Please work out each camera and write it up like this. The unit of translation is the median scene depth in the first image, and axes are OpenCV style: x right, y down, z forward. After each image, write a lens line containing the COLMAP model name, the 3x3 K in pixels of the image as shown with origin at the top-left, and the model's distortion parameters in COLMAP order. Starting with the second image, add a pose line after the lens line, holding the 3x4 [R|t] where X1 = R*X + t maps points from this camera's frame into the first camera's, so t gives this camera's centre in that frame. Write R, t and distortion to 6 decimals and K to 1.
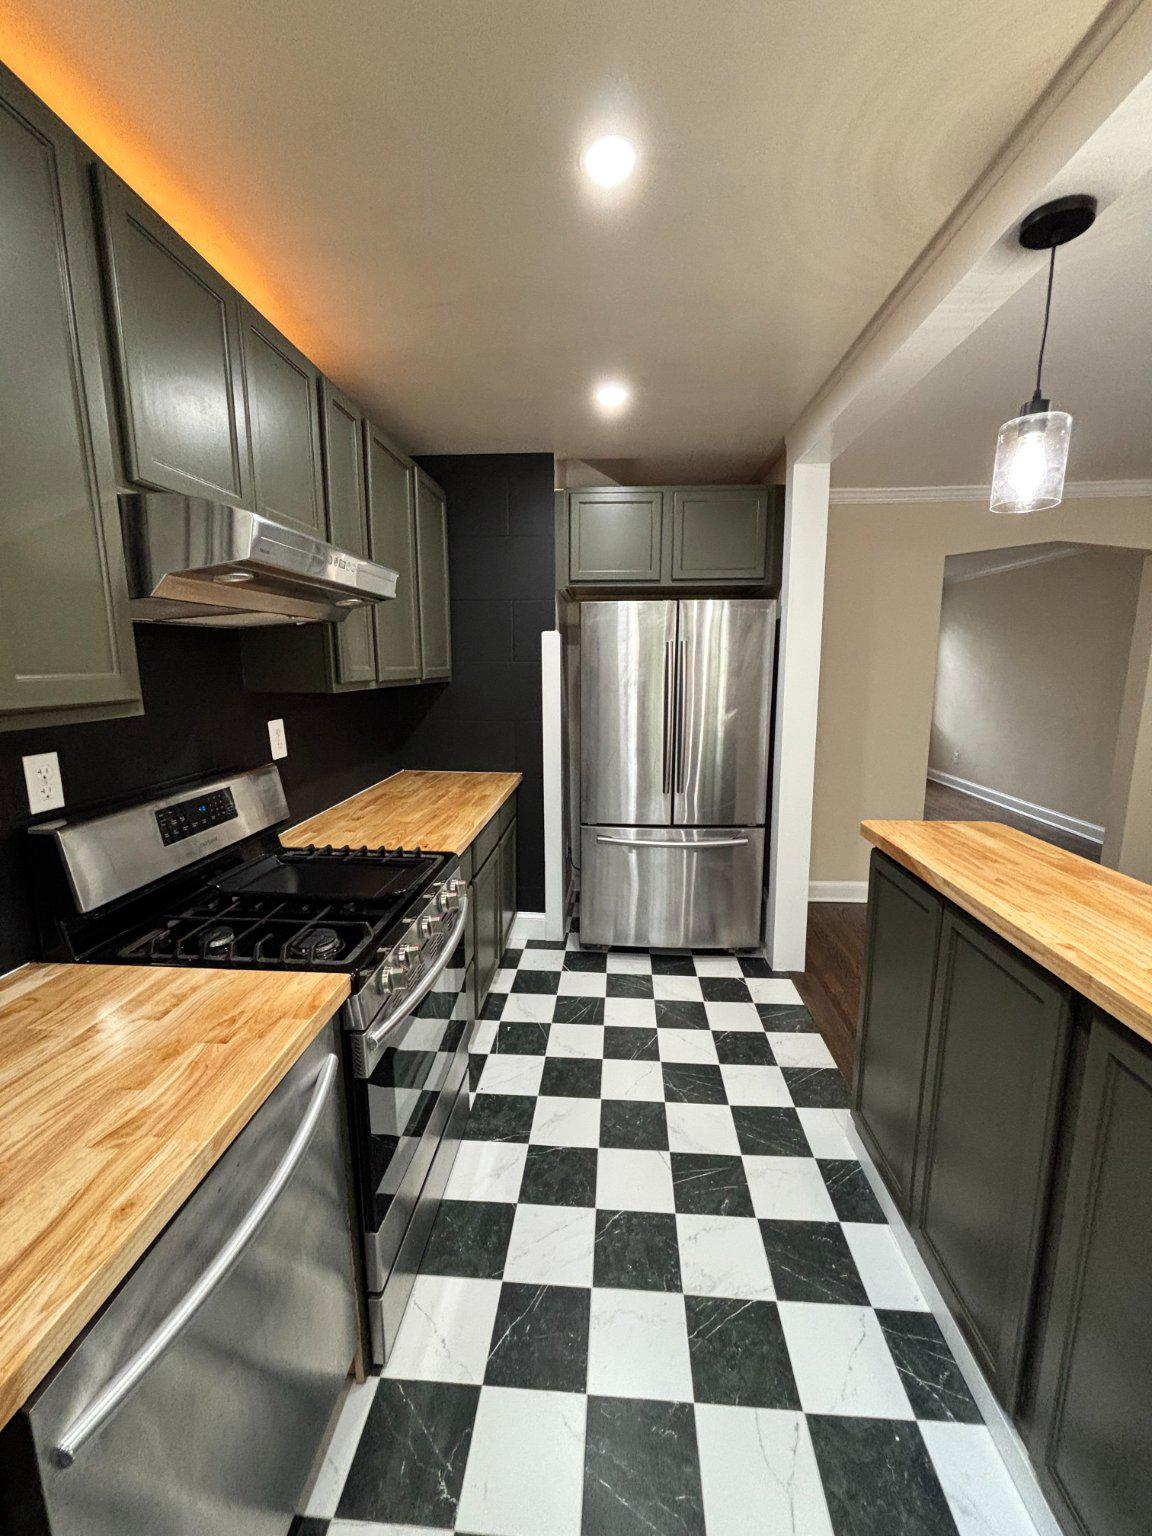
lens RADIAL K [[625.0, 0, 576.5], [0, 625.0, 767.1], [0, 0, 1]] dist [-0.003805, 0.000253]
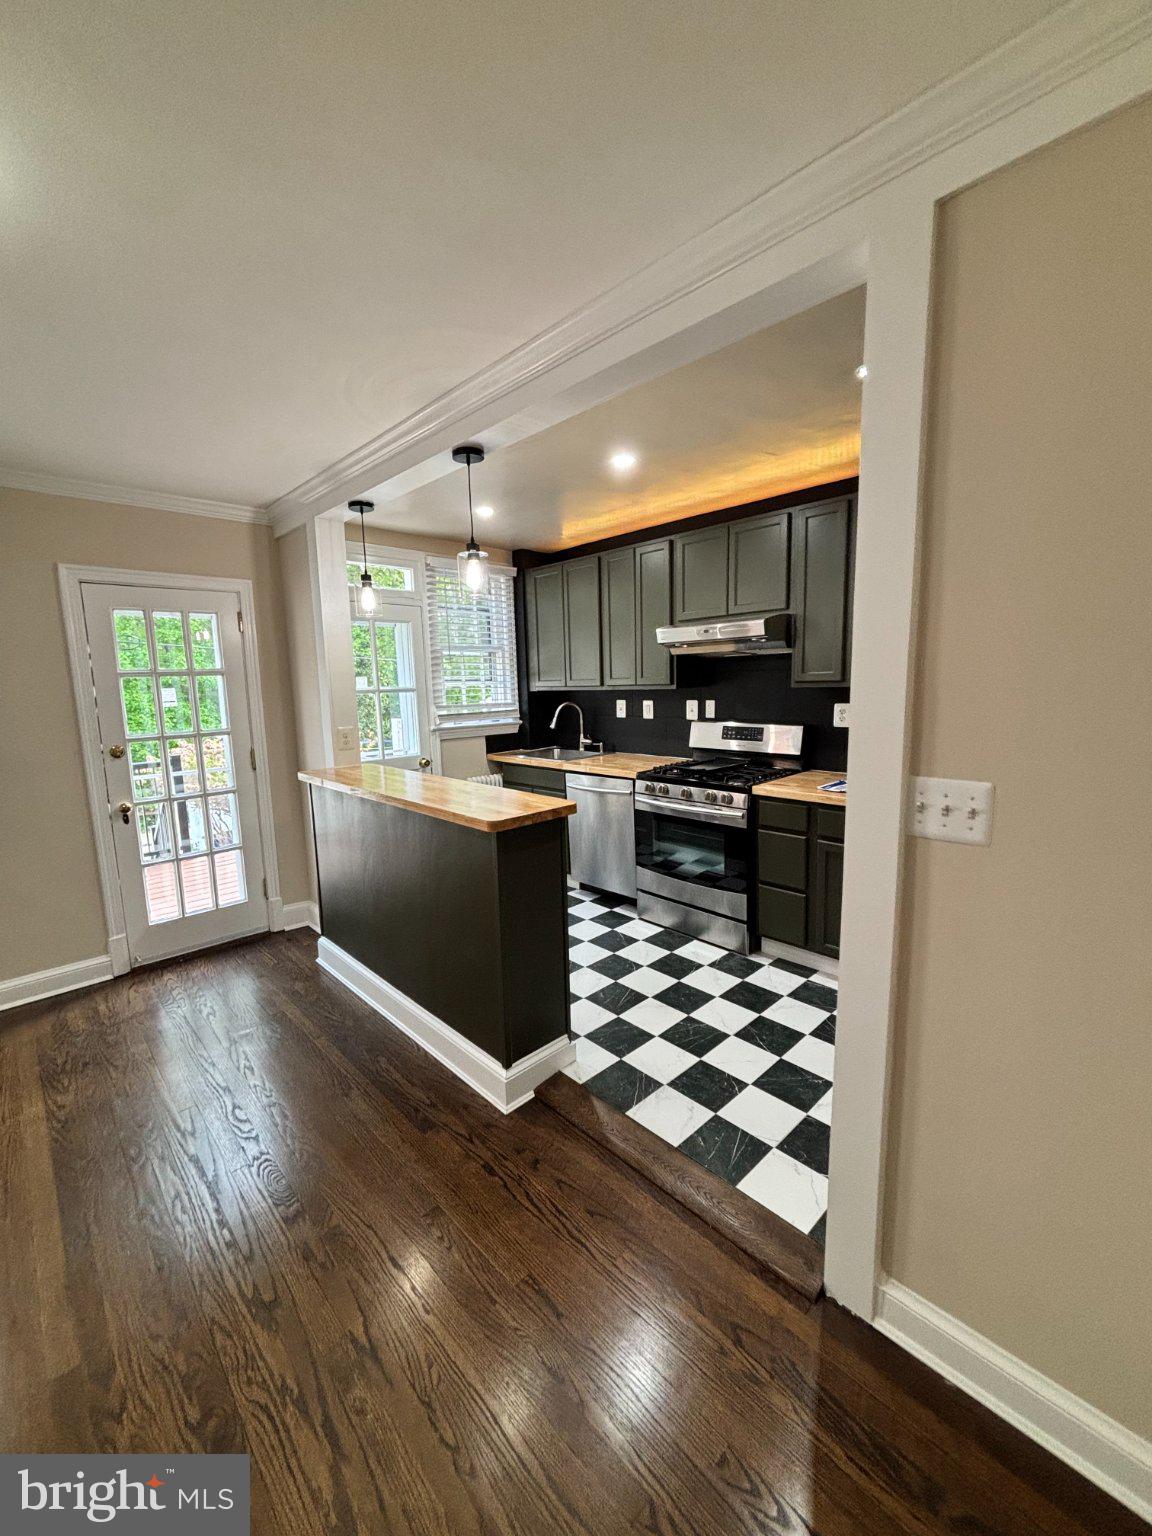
lens RADIAL K [[625.0, 0, 576.0], [0, 625.0, 771.1], [0, 0, 1]] dist [-0.003805, 0.000253]
pose [[-0.686656, 0.126604, -0.715873, 1.143848], [-0.095350, 0.960528, 0.261331, -0.255186], [0.720702, 0.247704, -0.647481, 1.526191]]
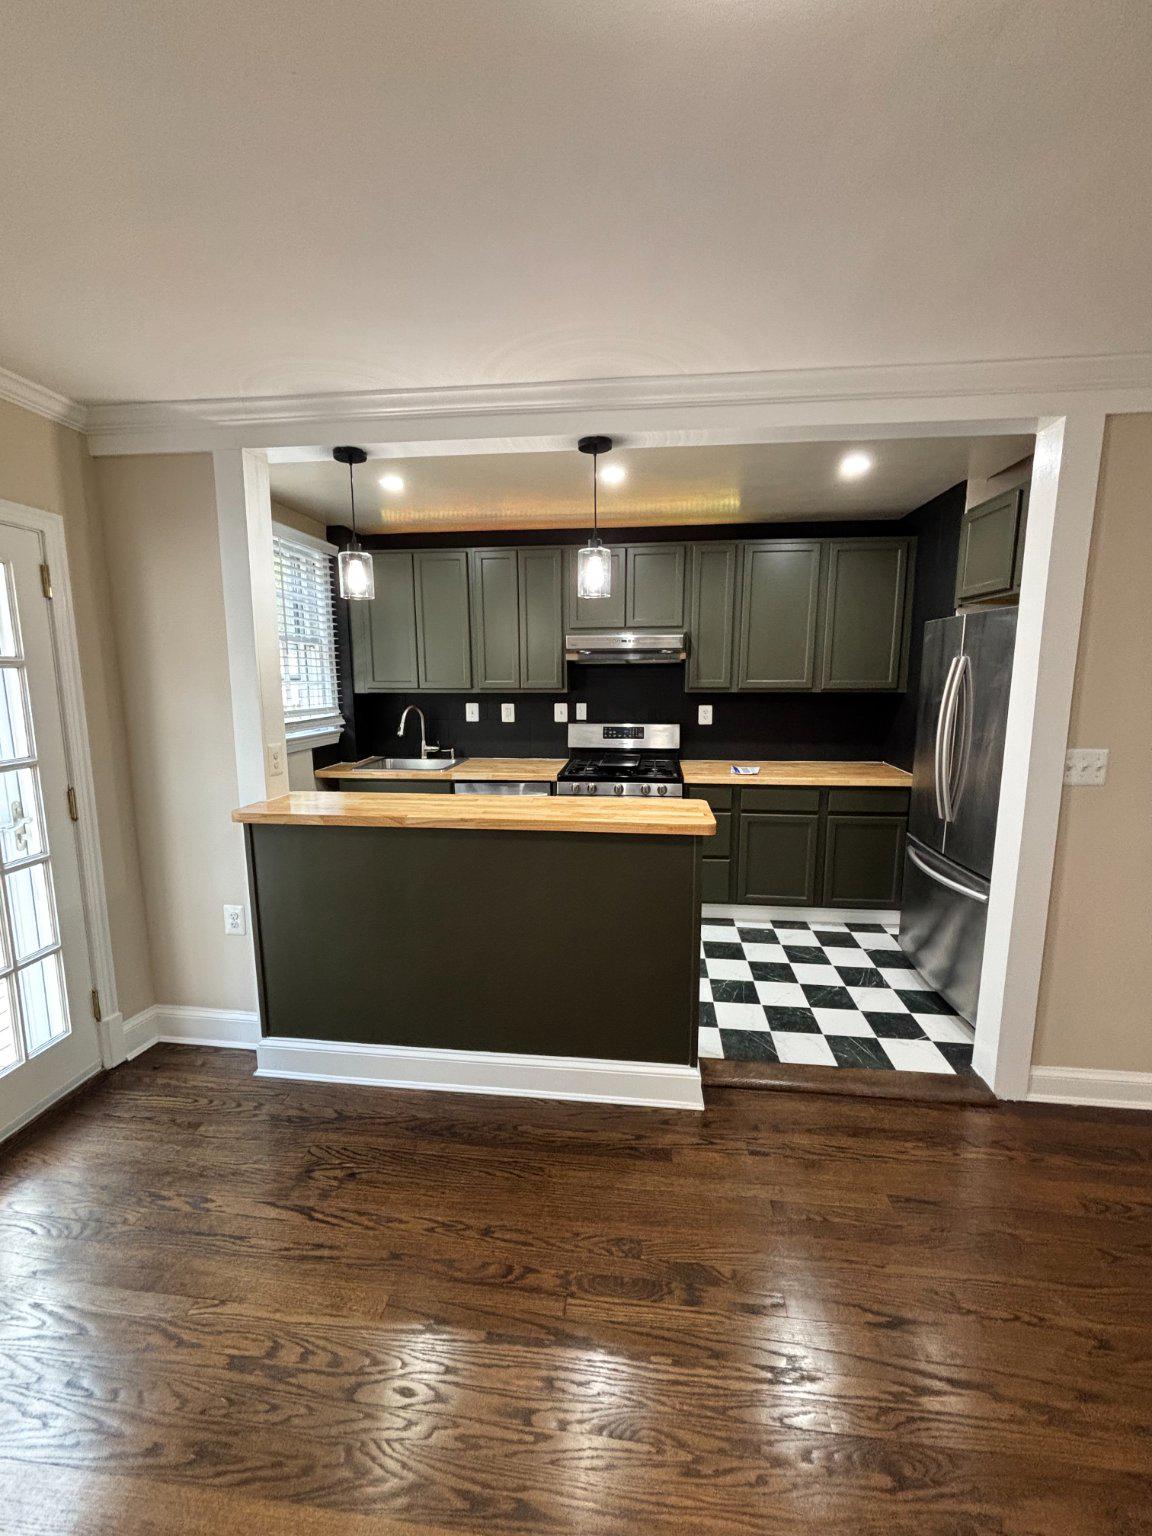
lens RADIAL K [[625.0, 0, 578.8], [0, 625.0, 768.6], [0, 0, 1]] dist [-0.003805, 0.000253]
pose [[-0.050766, 0.153490, -0.986845, 1.515573], [-0.166090, 0.973062, 0.159891, -0.126306], [0.984803, 0.172022, -0.023905, 0.645842]]
